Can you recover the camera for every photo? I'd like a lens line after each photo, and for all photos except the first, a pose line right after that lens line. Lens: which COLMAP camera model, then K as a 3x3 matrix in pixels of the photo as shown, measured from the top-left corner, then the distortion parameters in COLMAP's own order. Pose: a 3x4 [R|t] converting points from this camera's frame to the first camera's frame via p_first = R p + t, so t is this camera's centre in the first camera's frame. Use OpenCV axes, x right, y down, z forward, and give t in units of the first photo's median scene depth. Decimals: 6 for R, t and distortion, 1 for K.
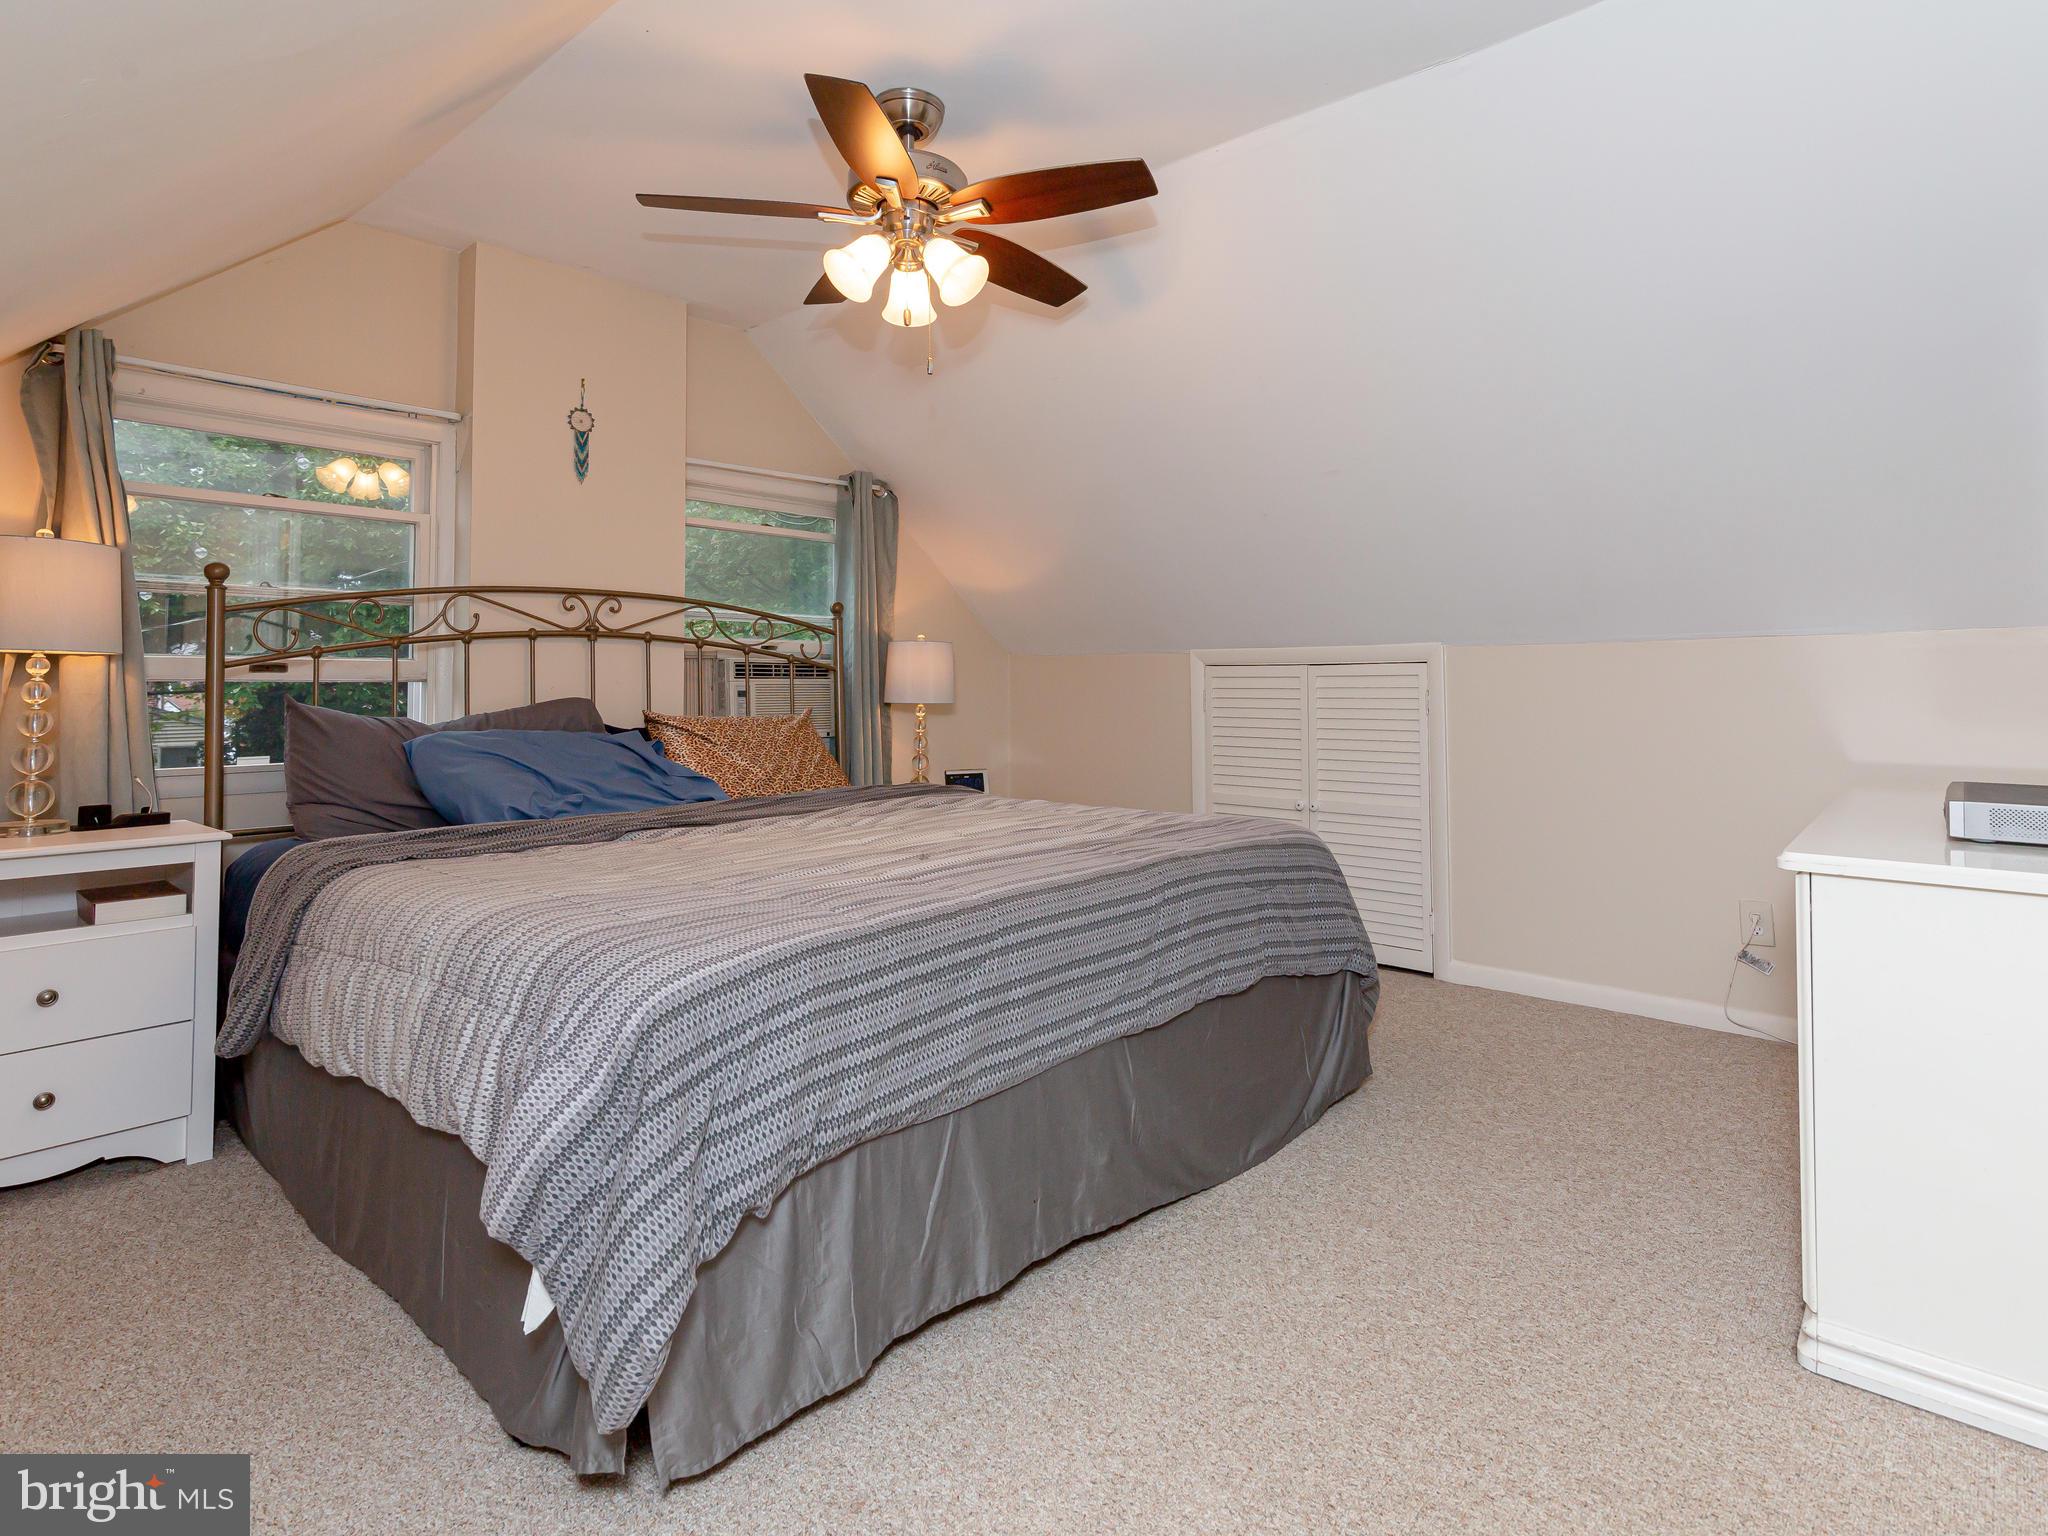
lens RADIAL K [[1056.2, 0, 1026.2], [0, 1056.2, 672.7], [0, 0, 1]] dist [-0.001869, -0.000524]
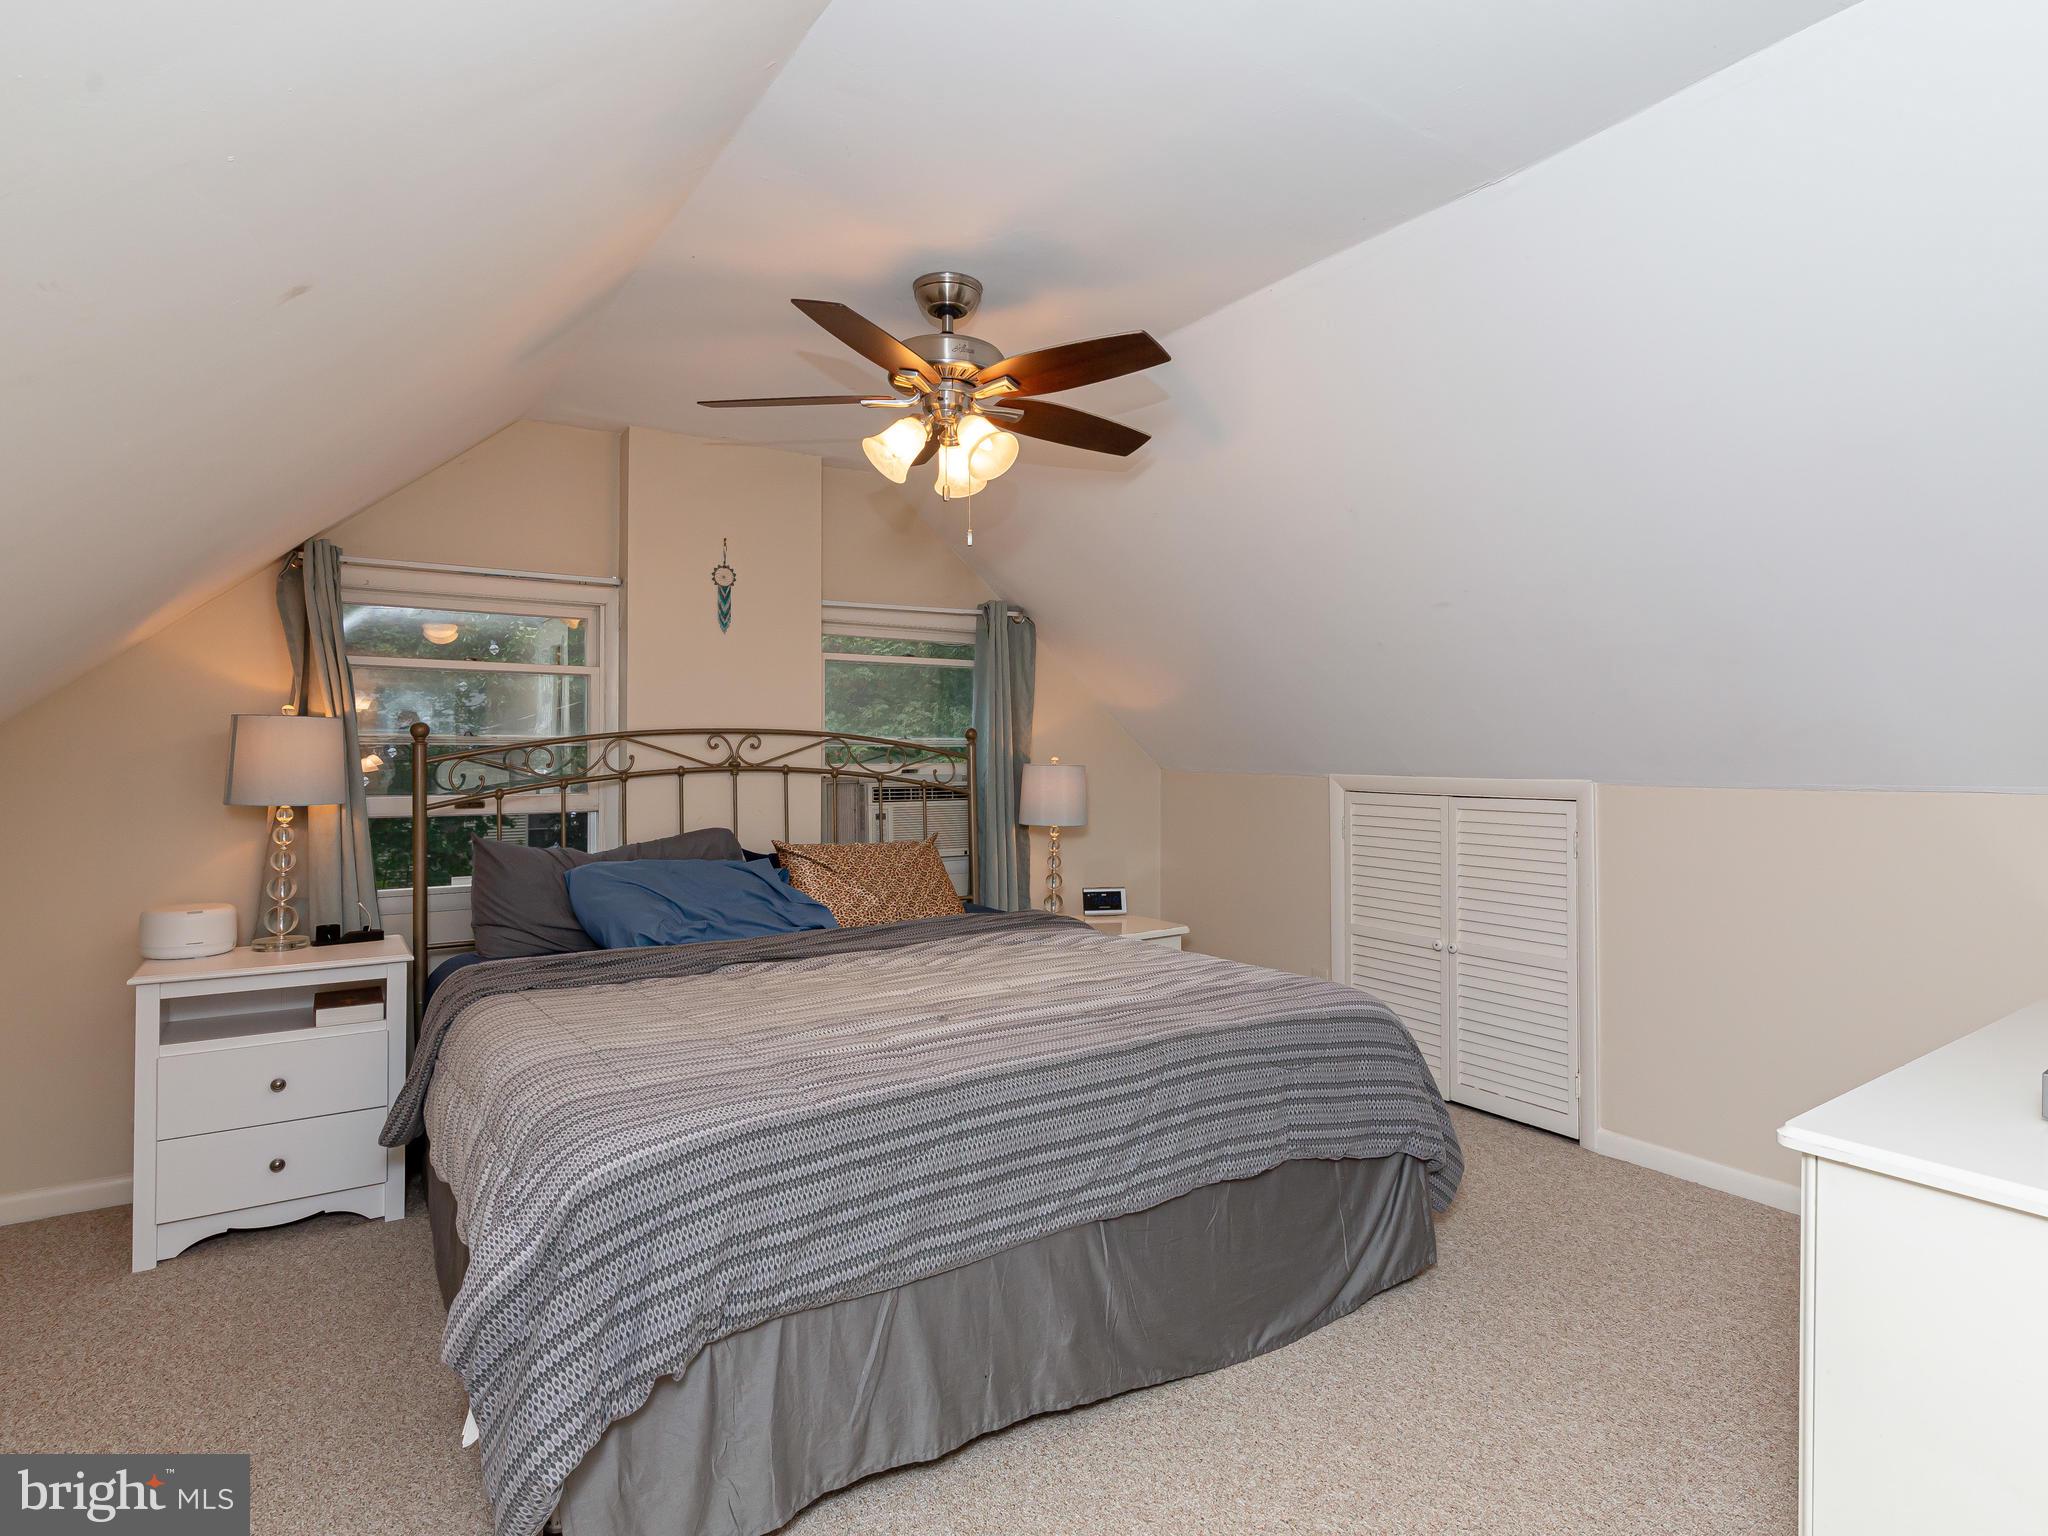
lens RADIAL K [[1043.6, 0, 1024.0], [0, 1043.6, 768.0], [0, 0, 1]] dist [-0.001482, -0.000975]
pose [[0.967824, 0.008316, -0.251491, 0.172166], [-0.001030, 0.999576, 0.029088, -0.075249], [0.251627, -0.027893, 0.967422, 0.016014]]
